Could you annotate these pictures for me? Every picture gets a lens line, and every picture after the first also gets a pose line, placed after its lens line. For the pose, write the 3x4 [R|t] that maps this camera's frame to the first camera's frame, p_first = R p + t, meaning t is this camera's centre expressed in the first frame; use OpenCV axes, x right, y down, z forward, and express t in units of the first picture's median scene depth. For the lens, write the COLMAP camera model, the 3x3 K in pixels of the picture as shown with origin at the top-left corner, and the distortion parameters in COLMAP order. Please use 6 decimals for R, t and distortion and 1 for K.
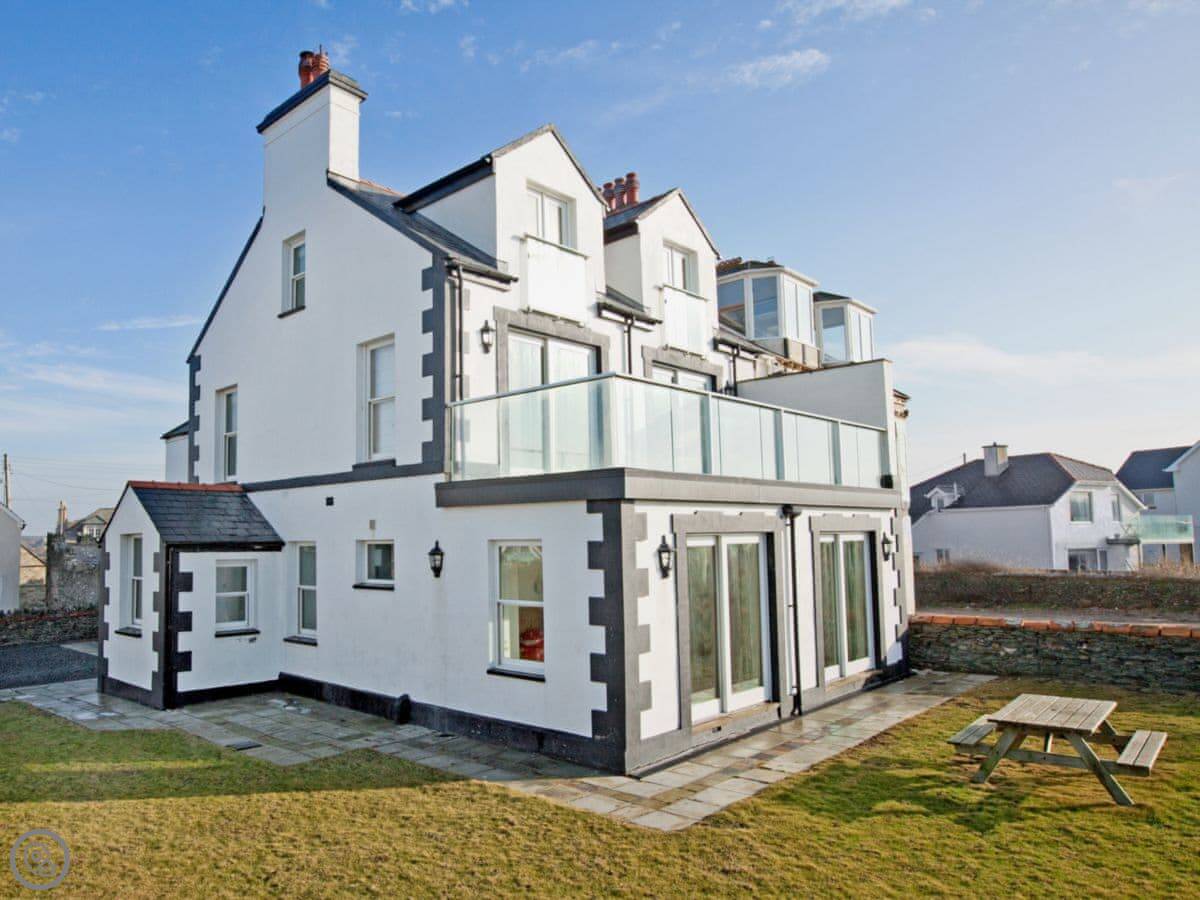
lens RADIAL K [[795.0, 0, 601.7], [0, 795.0, 459.9], [0, 0, 1]] dist [-0.000036, 0.000179]
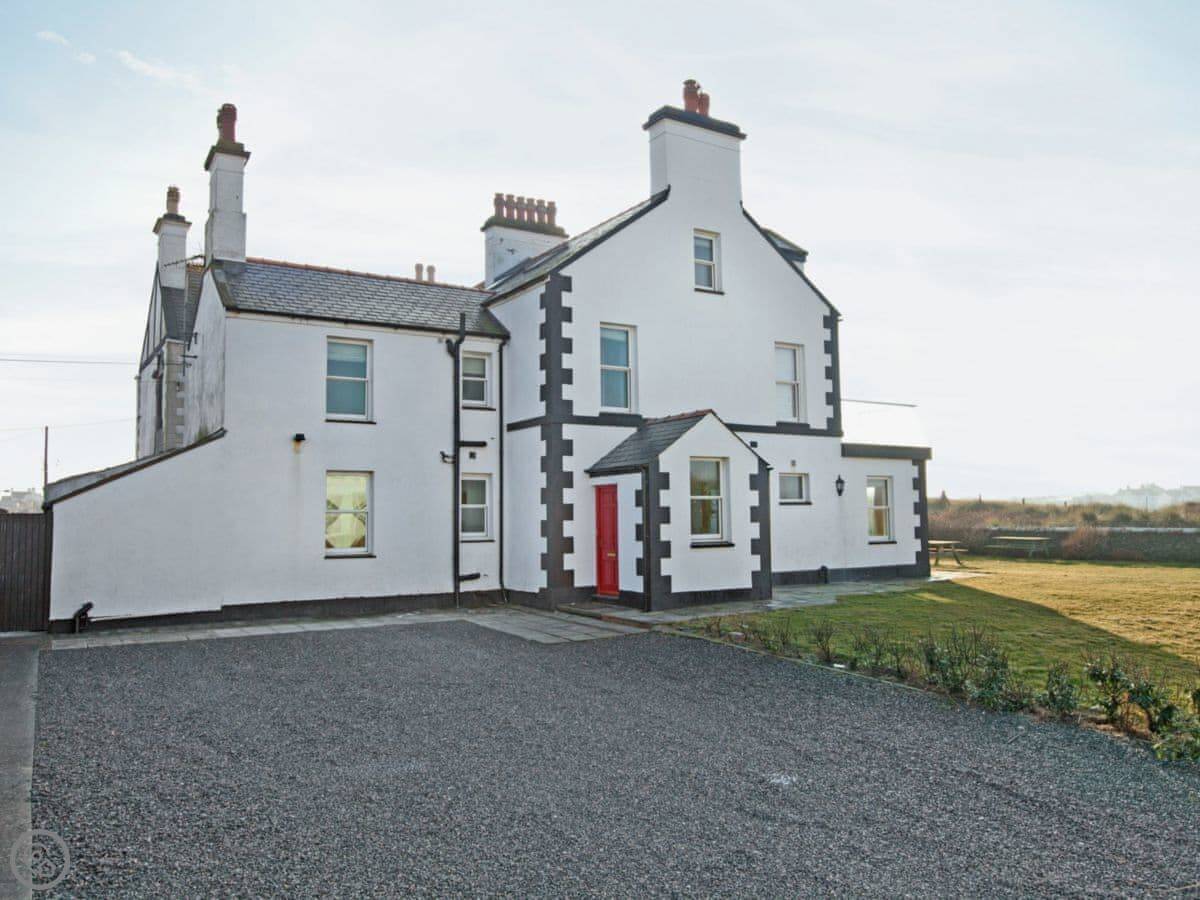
lens RADIAL K [[795.0, 0, 601.3], [0, 795.0, 446.6], [0, 0, 1]] dist [-0.000036, 0.000179]
pose [[0.310374, 0.097406, 0.945611, -1.979604], [-0.077552, 0.994015, -0.076937, 0.208524], [-0.947446, -0.049455, 0.316071, 0.917506]]
